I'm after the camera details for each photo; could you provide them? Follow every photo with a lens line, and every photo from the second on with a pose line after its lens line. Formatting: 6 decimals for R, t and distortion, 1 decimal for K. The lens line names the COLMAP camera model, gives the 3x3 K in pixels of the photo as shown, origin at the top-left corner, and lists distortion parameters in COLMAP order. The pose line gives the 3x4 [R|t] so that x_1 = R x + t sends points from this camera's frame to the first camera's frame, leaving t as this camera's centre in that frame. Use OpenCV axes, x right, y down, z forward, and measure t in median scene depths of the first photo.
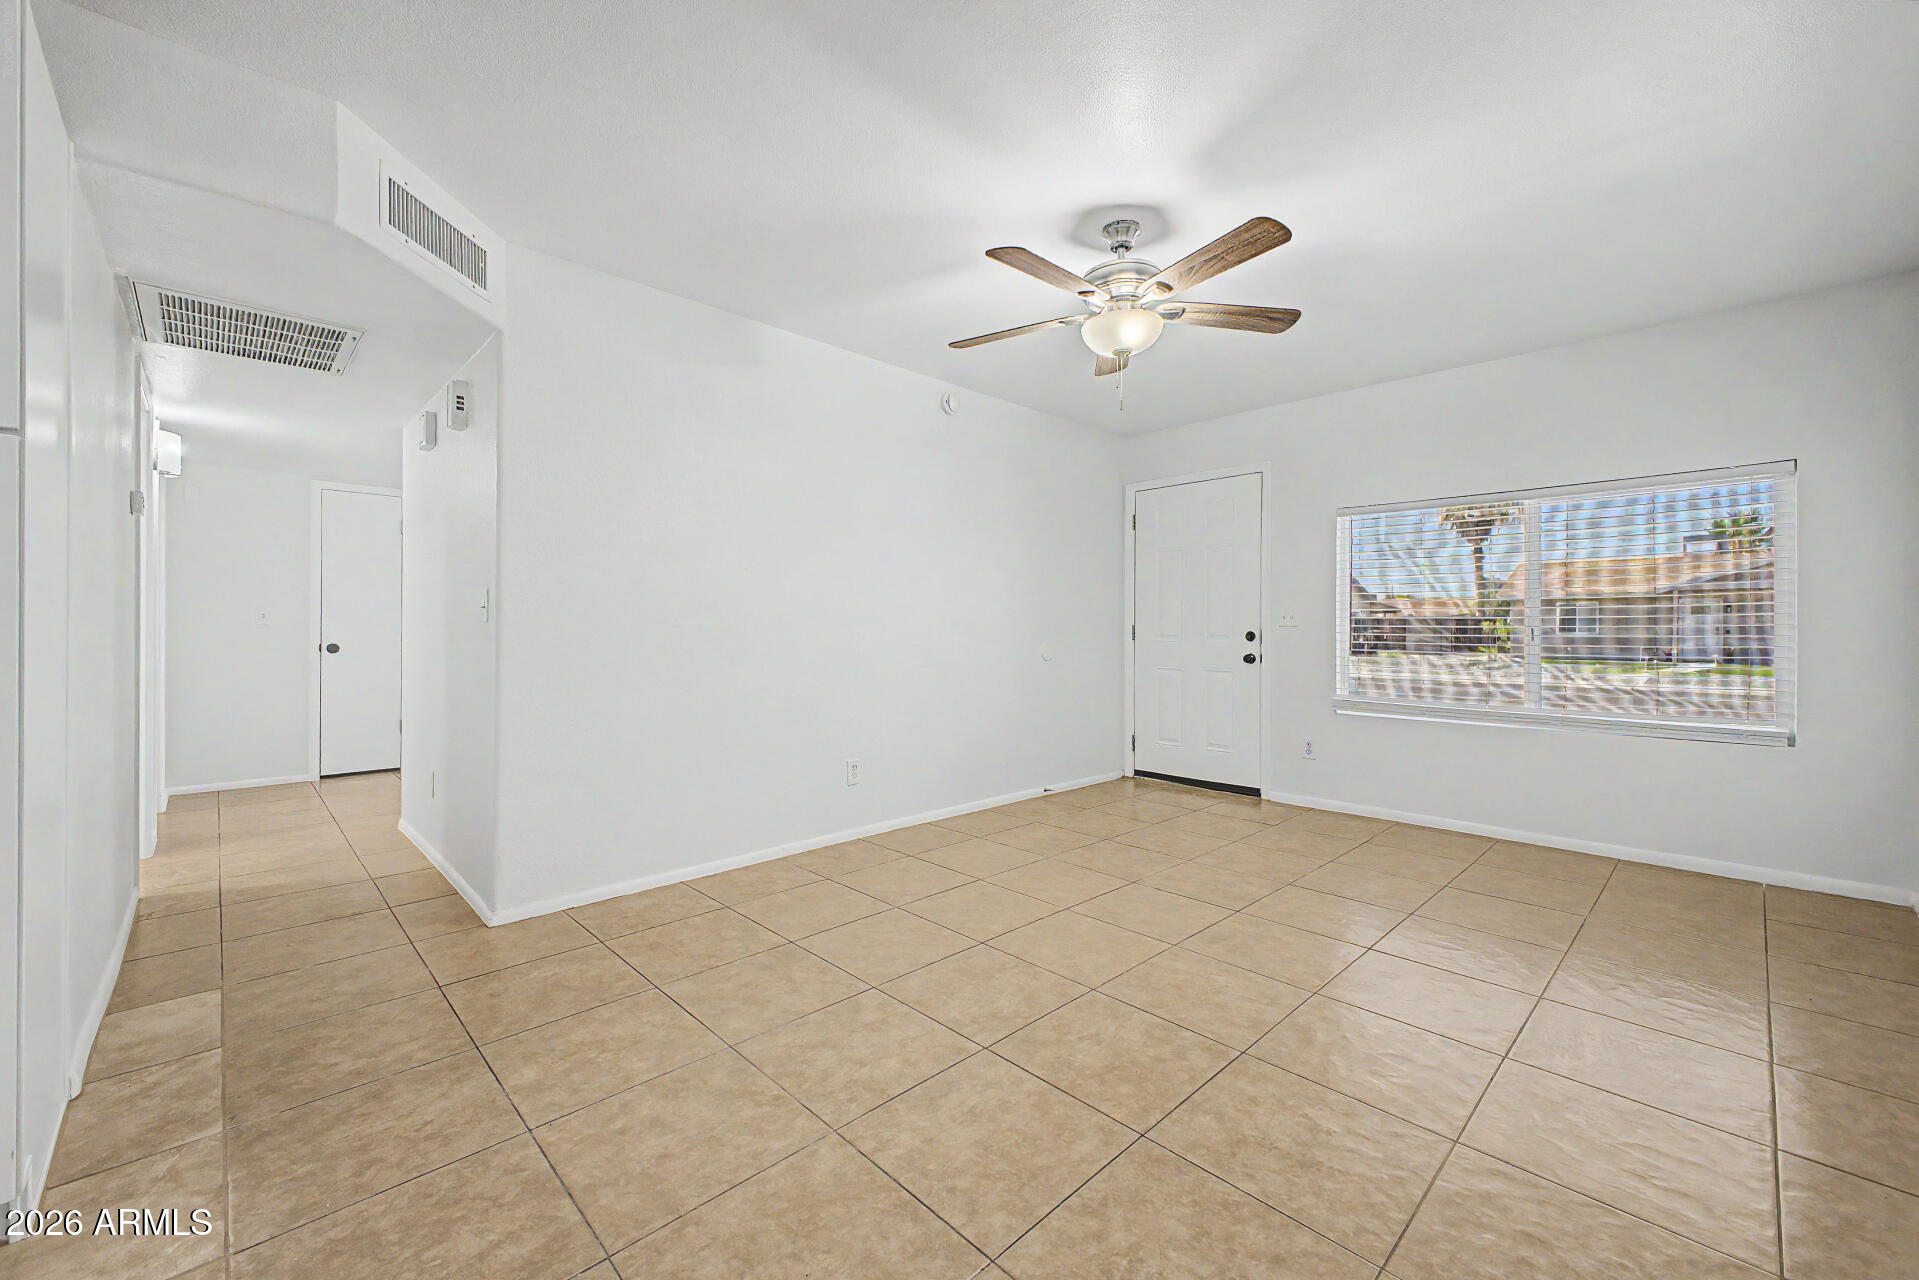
lens RADIAL K [[753.9, 0, 965.0], [0, 753.9, 634.3], [0, 0, 1]] dist [0.024757, -0.006978]
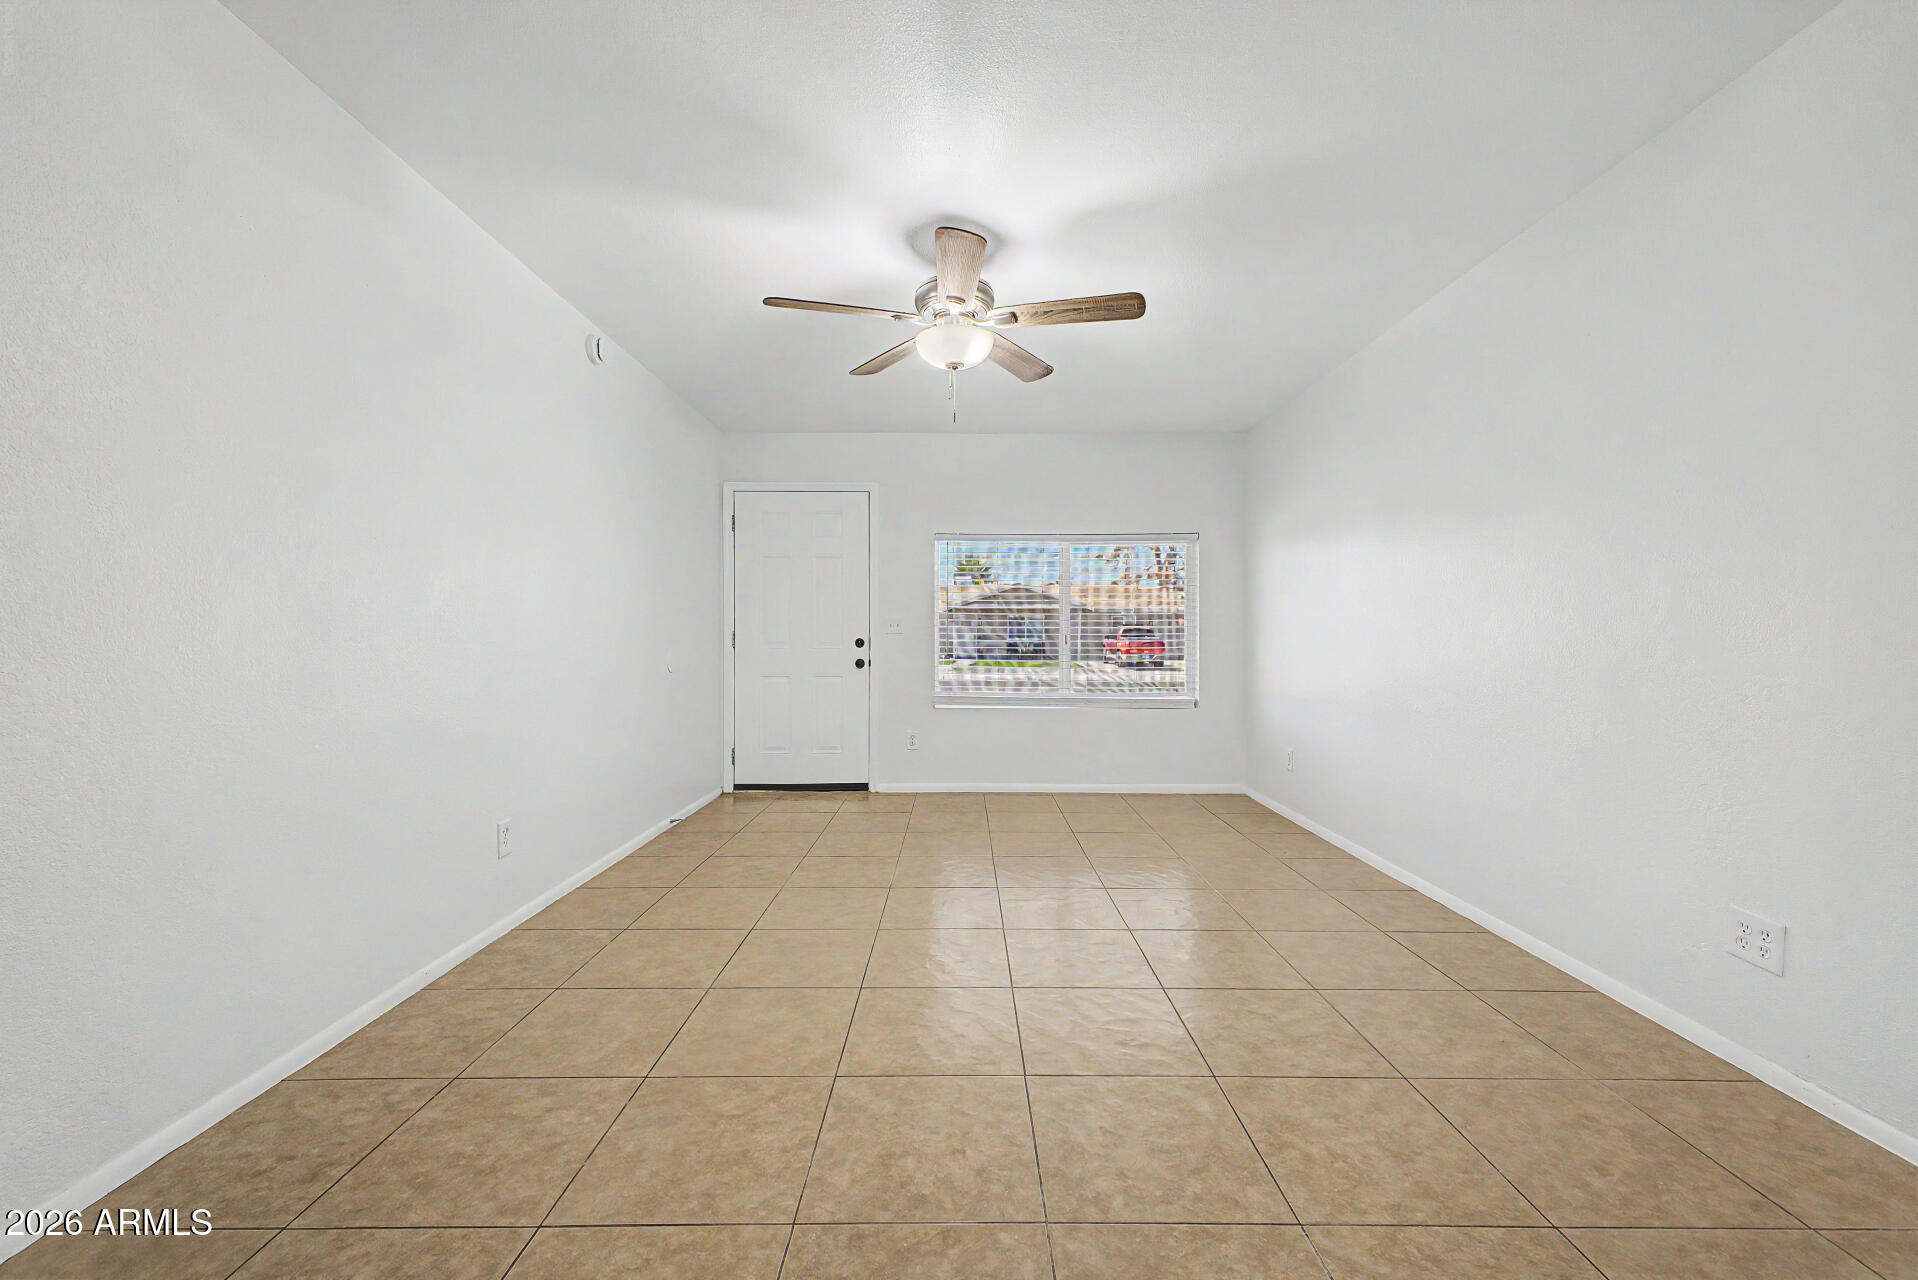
lens RADIAL K [[747.3, 0, 955.3], [0, 747.3, 645.1], [0, 0, 1]] dist [0.013121, -0.000510]
pose [[0.703032, -0.009464, 0.711096, -0.403154], [0.004520, 0.999951, 0.008840, -0.004228], [-0.711144, -0.003000, 0.703040, 0.228066]]
